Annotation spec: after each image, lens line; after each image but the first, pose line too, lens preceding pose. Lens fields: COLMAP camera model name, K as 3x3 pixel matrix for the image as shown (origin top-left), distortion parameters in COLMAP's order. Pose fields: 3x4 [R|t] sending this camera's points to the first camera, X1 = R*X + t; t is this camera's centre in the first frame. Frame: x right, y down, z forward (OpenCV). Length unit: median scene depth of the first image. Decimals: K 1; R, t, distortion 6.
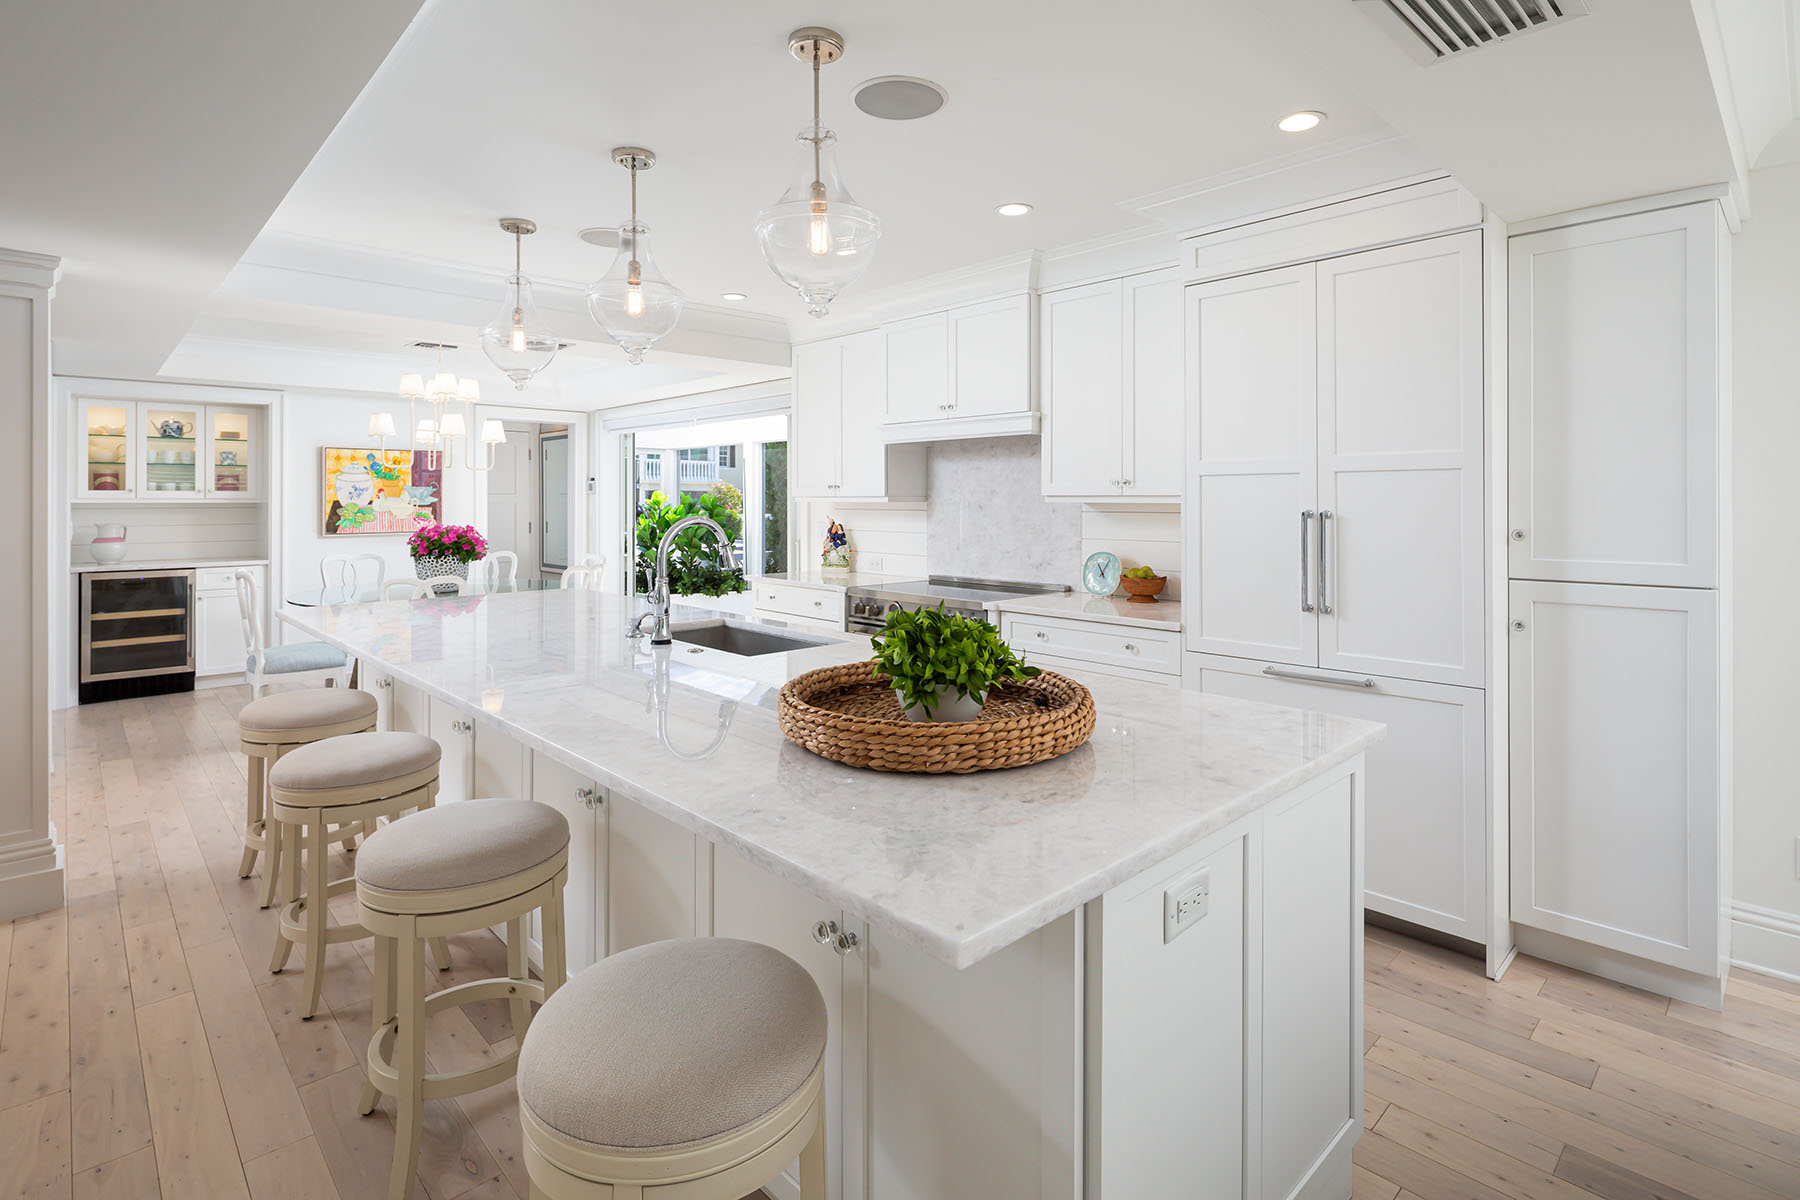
lens RADIAL K [[875.0, 0, 899.6], [0, 875.0, 485.3], [0, 0, 1]] dist [0.002143, 0.000216]
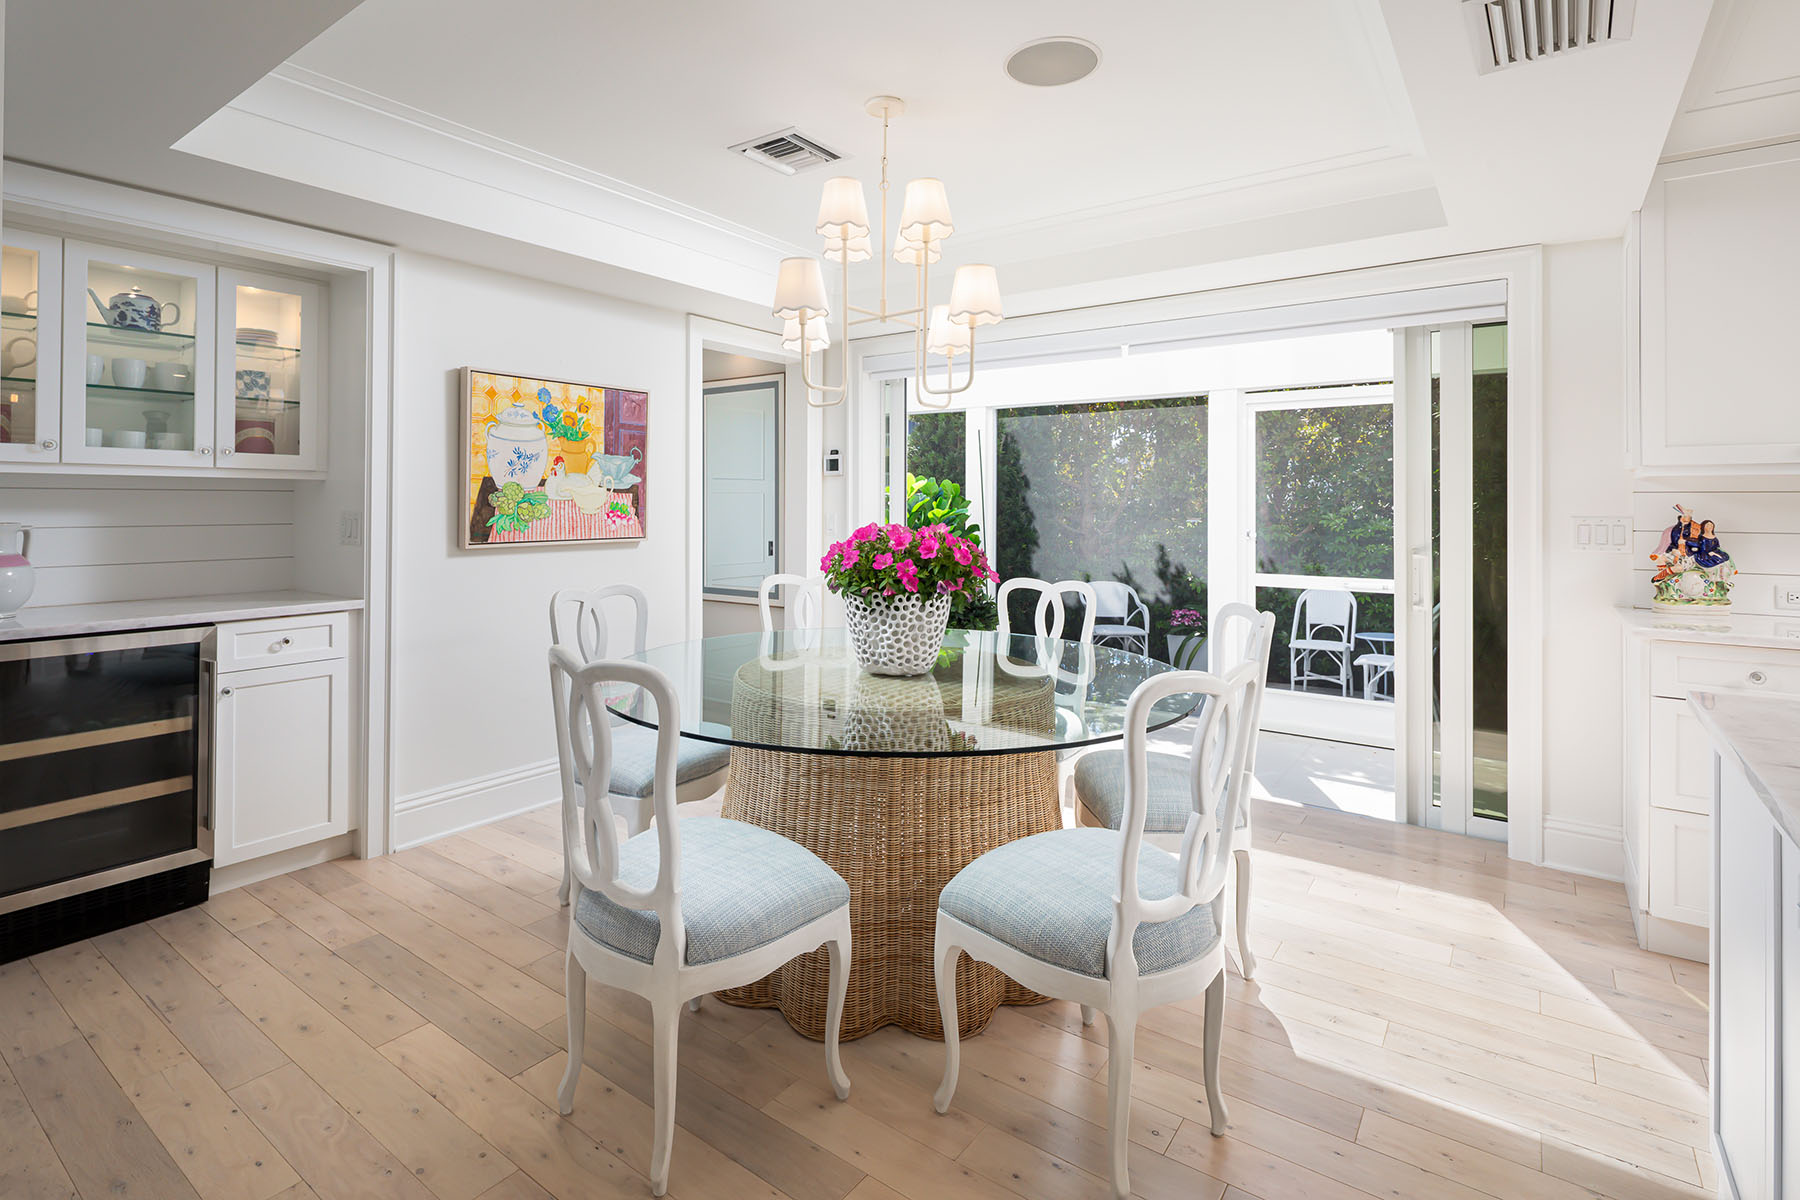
lens RADIAL K [[875.0, 0, 899.6], [0, 875.0, 485.3], [0, 0, 1]] dist [0.002143, 0.000216]
pose [[0.978904, 0.008261, 0.204152, -0.516545], [-0.007483, 0.999962, -0.004583, 0.022693], [-0.204182, 0.002959, 0.978929, 0.461279]]
